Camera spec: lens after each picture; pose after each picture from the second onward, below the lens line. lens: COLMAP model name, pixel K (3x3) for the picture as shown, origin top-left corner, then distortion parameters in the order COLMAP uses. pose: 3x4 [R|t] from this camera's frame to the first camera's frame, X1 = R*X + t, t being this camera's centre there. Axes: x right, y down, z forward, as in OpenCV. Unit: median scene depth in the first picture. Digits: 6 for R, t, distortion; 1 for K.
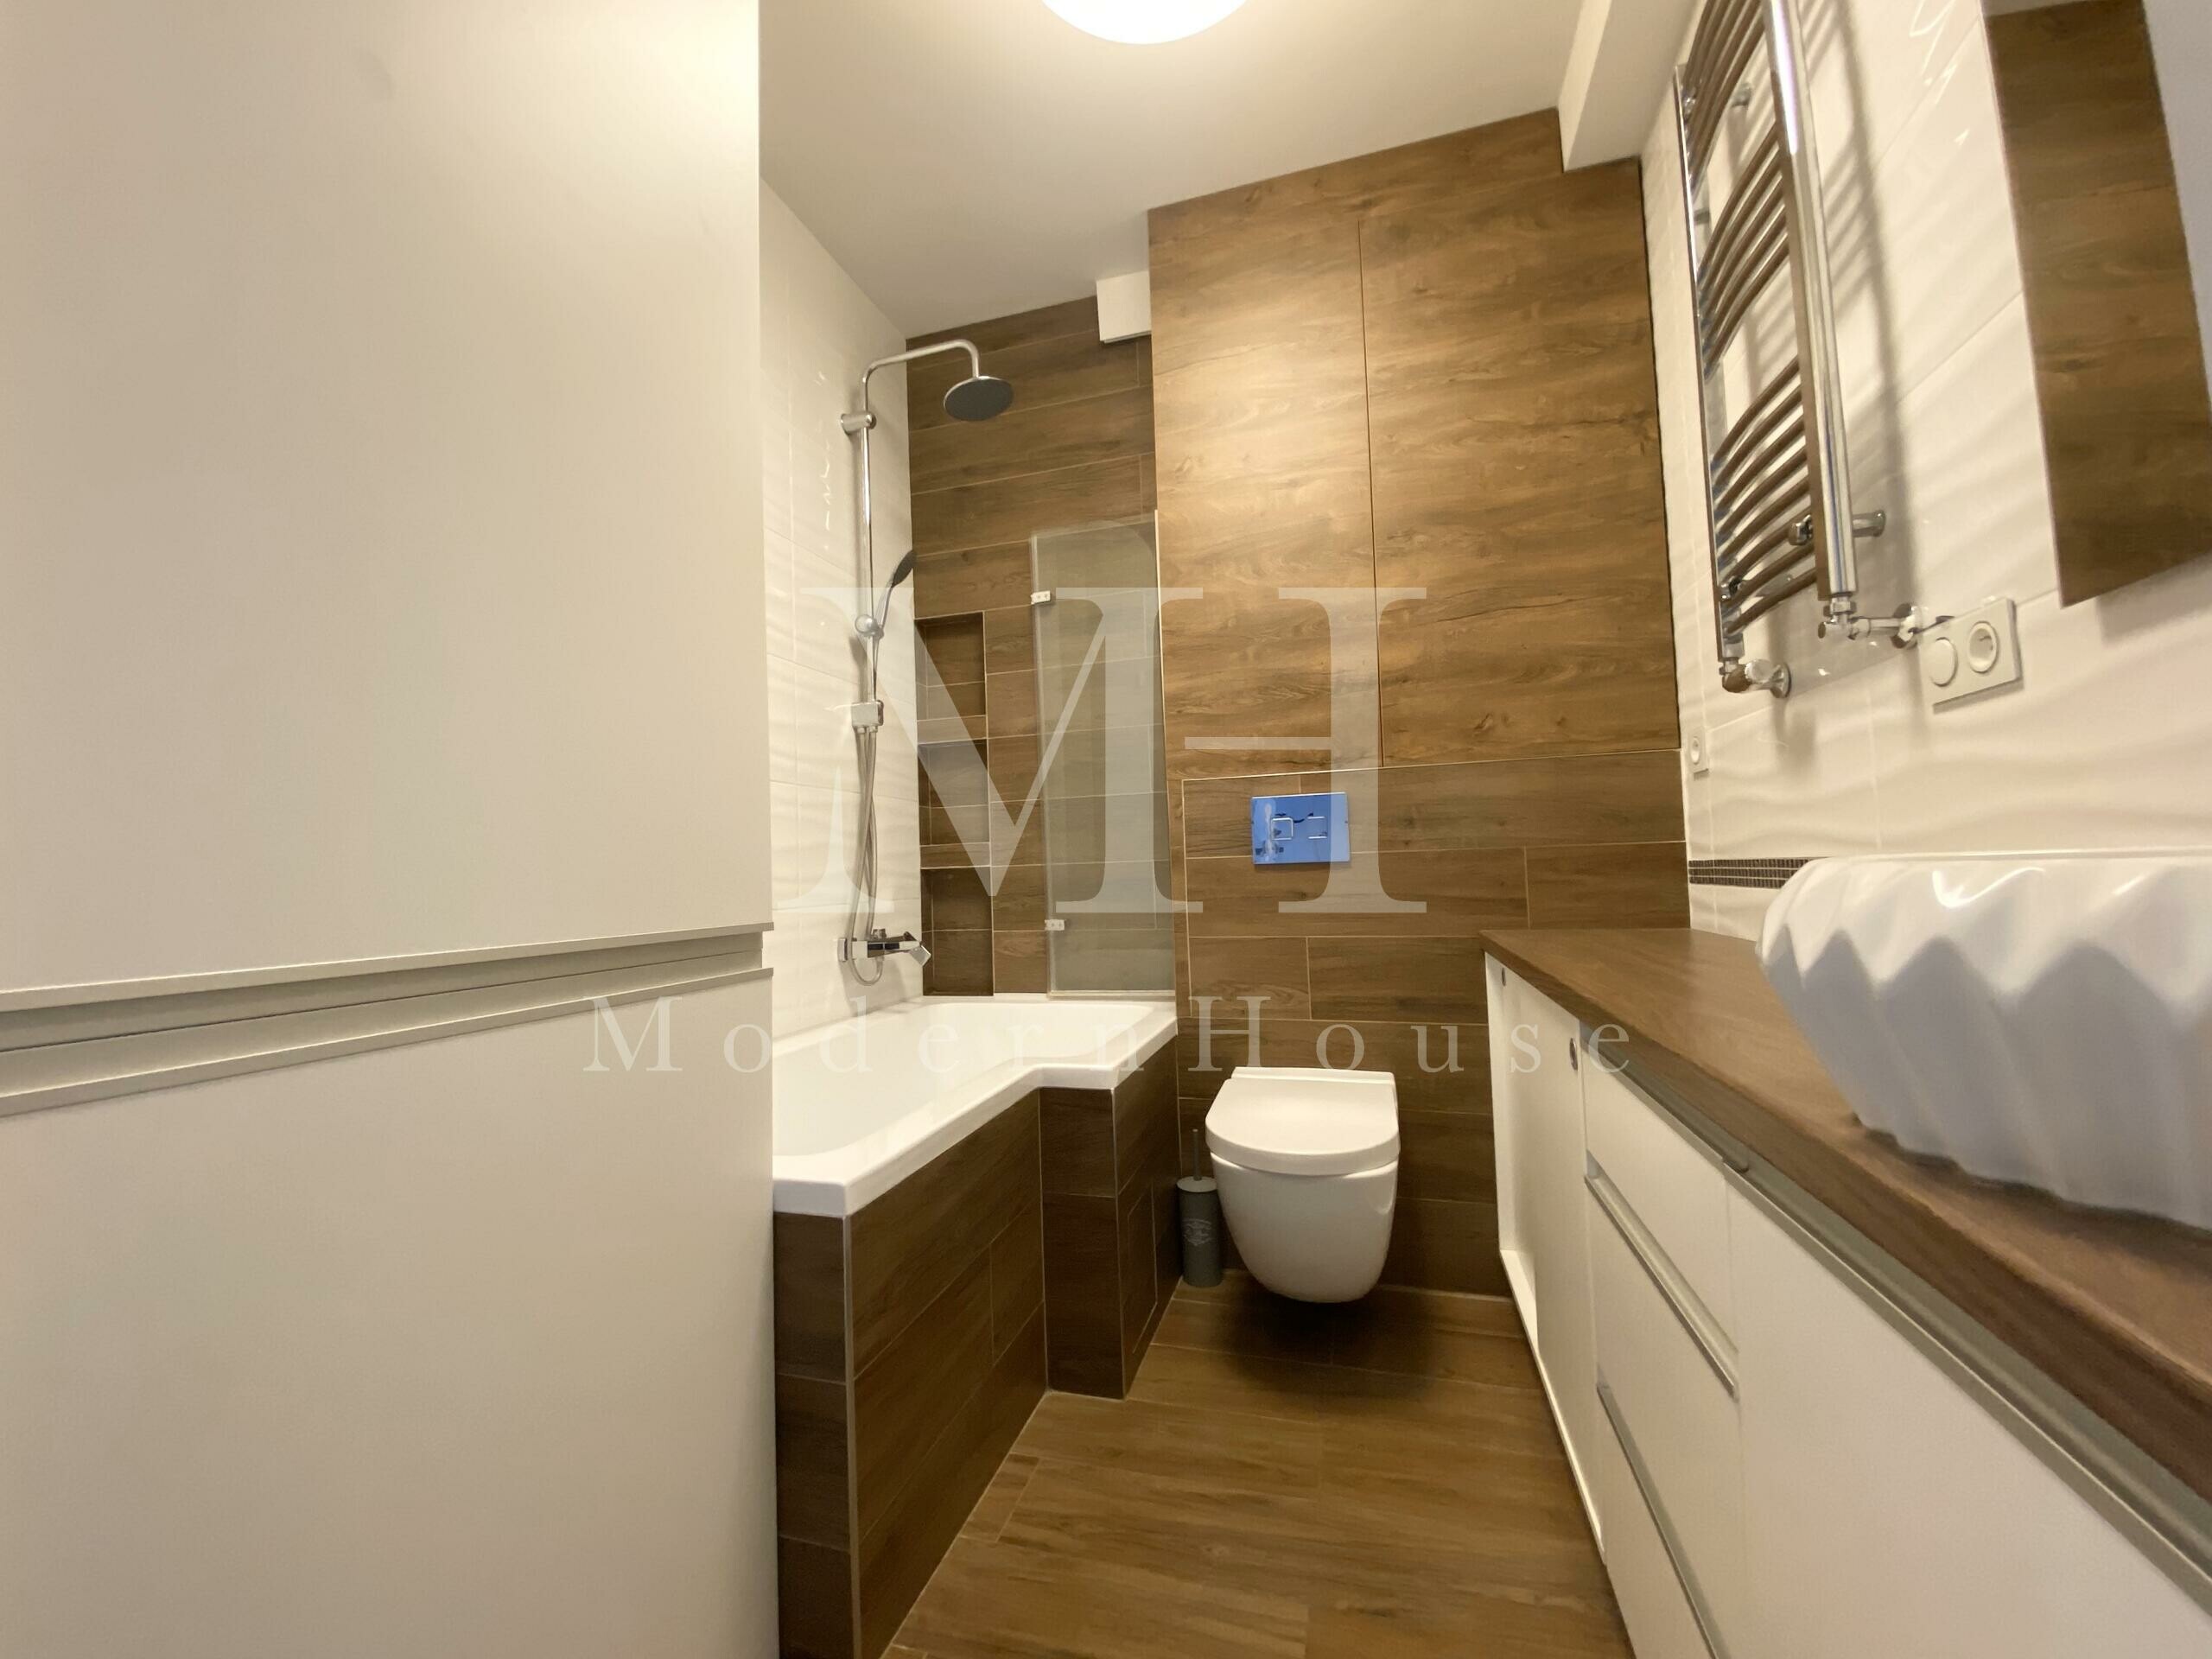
lens RADIAL K [[894.5, 0, 1078.7], [0, 894.5, 844.0], [0, 0, 1]] dist [0.033495, -0.034917]
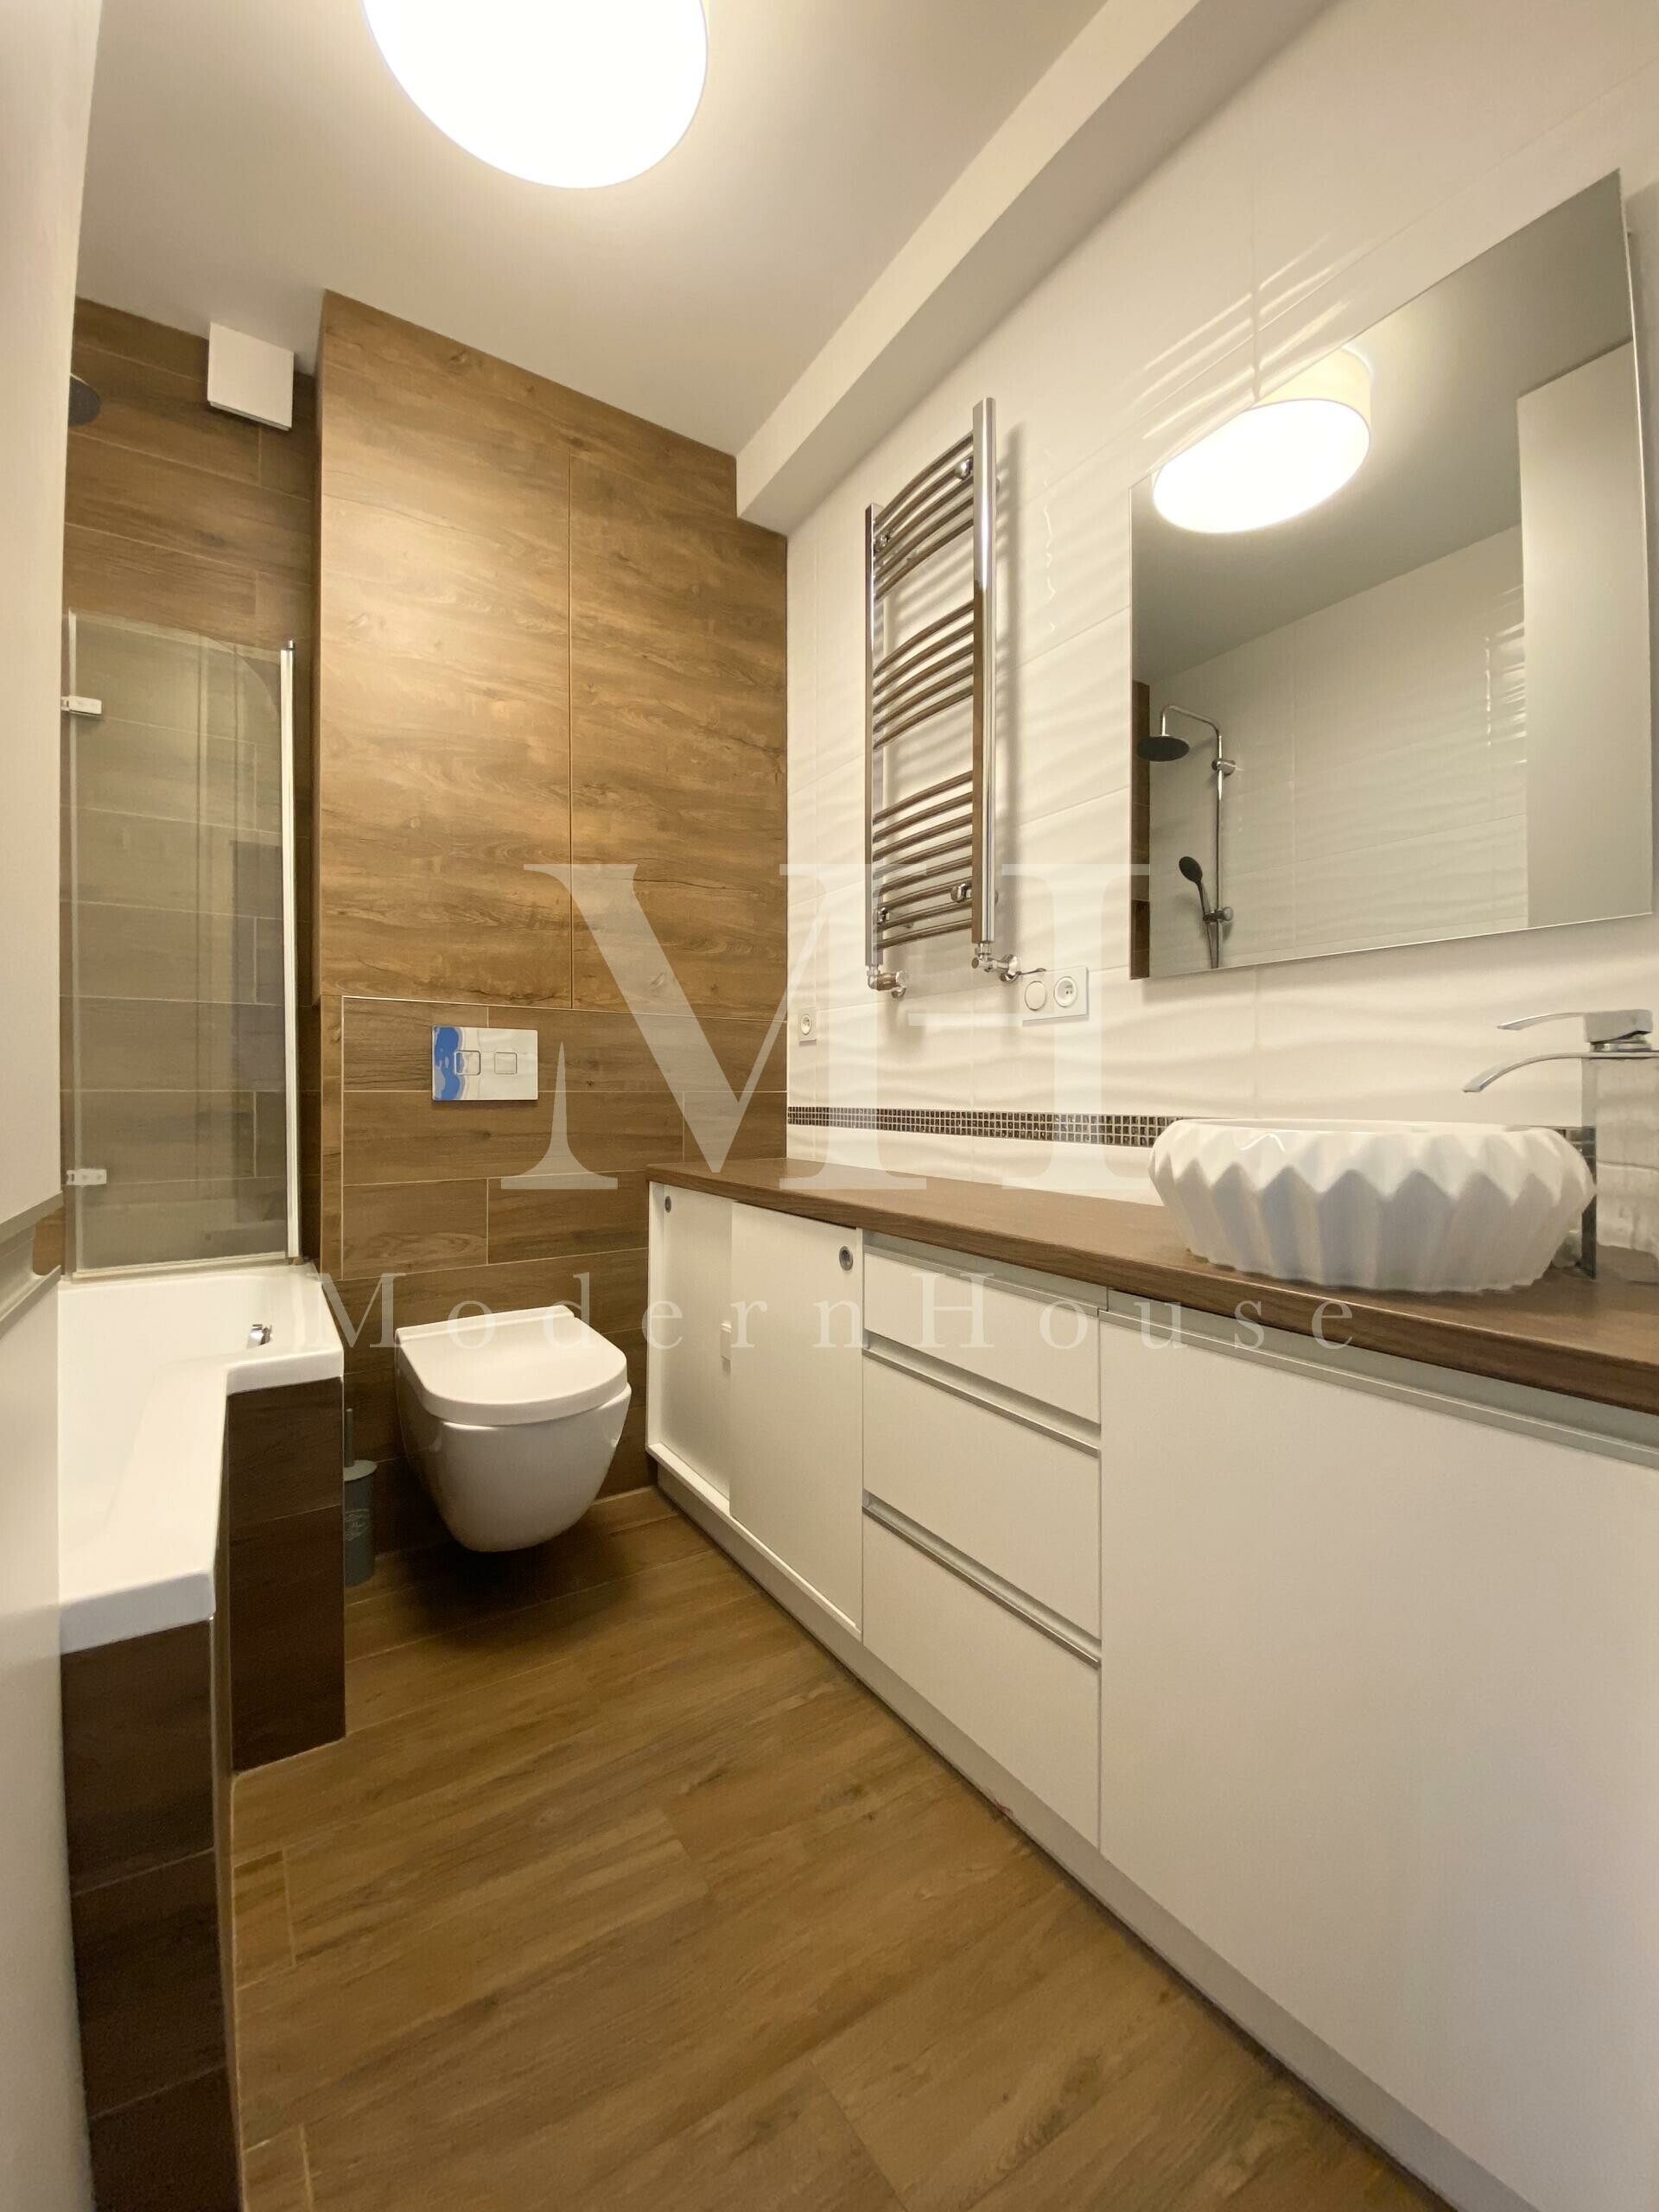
lens RADIAL K [[900.3, 0, 829.5], [0, 900.3, 1106.0], [0, 0, 1]] dist [0.021980, -0.022230]
pose [[0.629200, 0.024010, 0.776873, -0.285566], [-0.049595, 0.998726, 0.009302, 0.000823], [-0.775660, -0.044382, 0.629589, 0.128115]]
